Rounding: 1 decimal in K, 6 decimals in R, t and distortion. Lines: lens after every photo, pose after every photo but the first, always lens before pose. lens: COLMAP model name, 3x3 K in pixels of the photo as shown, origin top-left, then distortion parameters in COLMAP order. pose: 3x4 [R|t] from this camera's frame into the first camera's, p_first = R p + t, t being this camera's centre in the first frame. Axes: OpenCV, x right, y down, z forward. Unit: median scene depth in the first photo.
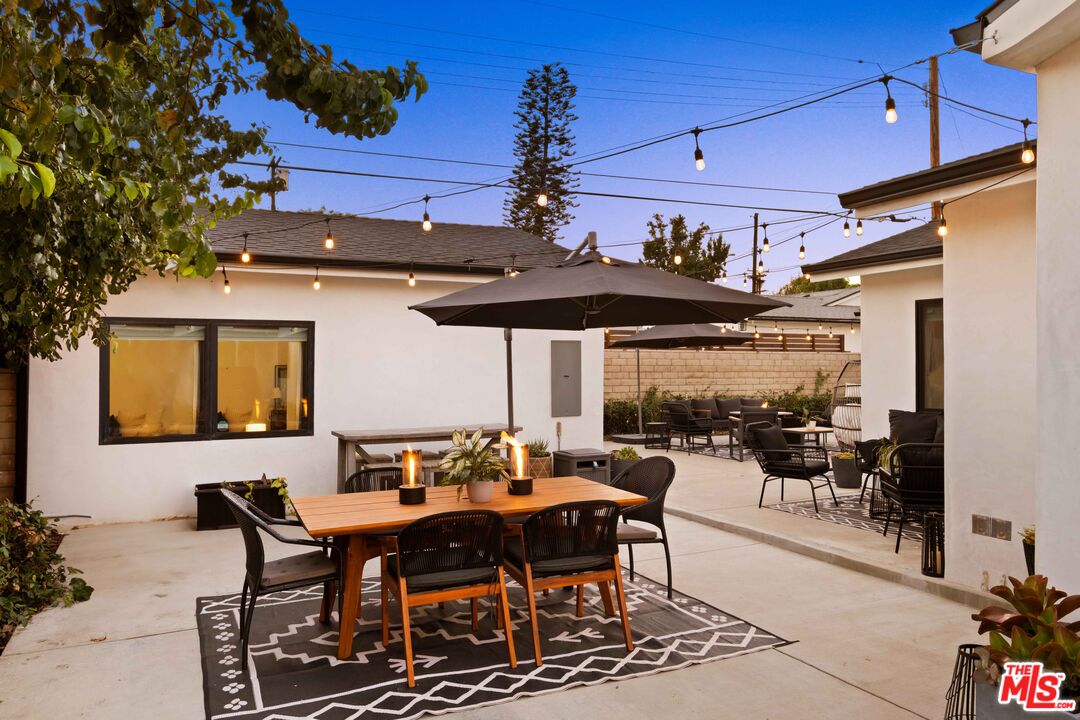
lens RADIAL K [[765.3, 0, 534.9], [0, 765.3, 358.1], [0, 0, 1]] dist [0.001722, 0.002038]
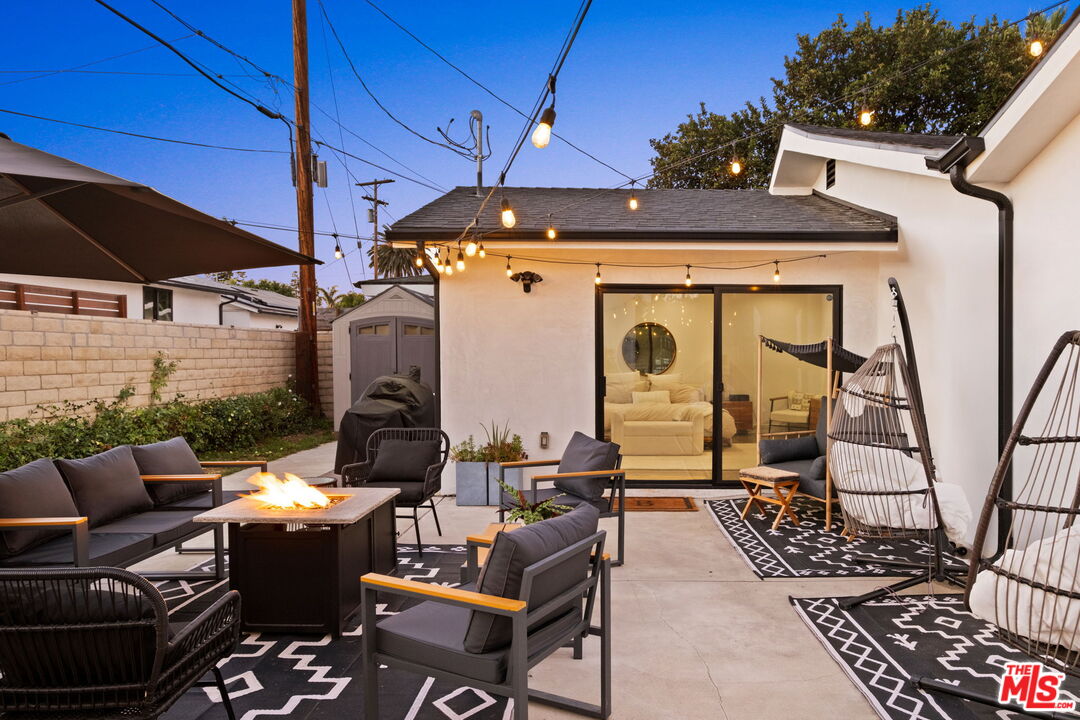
lens RADIAL K [[714.3, 0, 582.2], [0, 714.3, 377.8], [0, 0, 1]] dist [0.003435, 0.003796]
pose [[0.428534, -0.027844, 0.903096, 0.051347], [-0.018751, 0.999036, 0.039699, 0.005123], [-0.903331, -0.033946, 0.427599, 0.451393]]
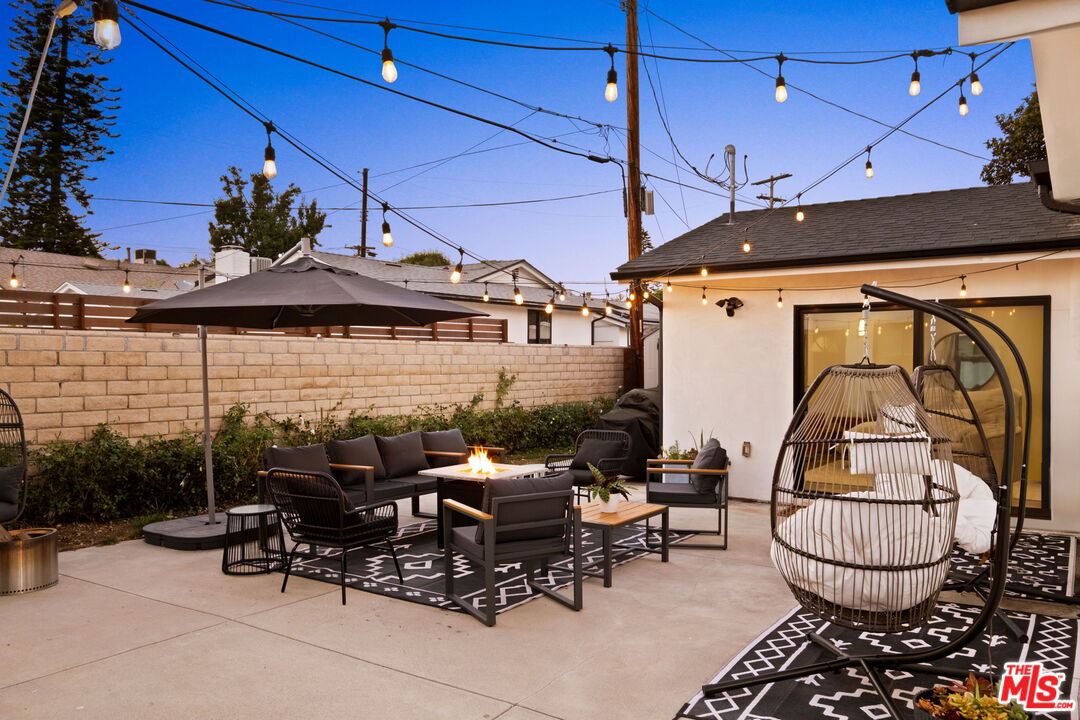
lens RADIAL K [[808.3, 0, 534.9], [0, 808.3, 377.5], [0, 0, 1]] dist [0.006910, -0.000996]
pose [[0.870102, -0.011364, 0.492741, 0.045541], [-0.006038, 0.999413, 0.033712, -0.001536], [-0.492835, -0.032308, 0.869523, 0.320728]]
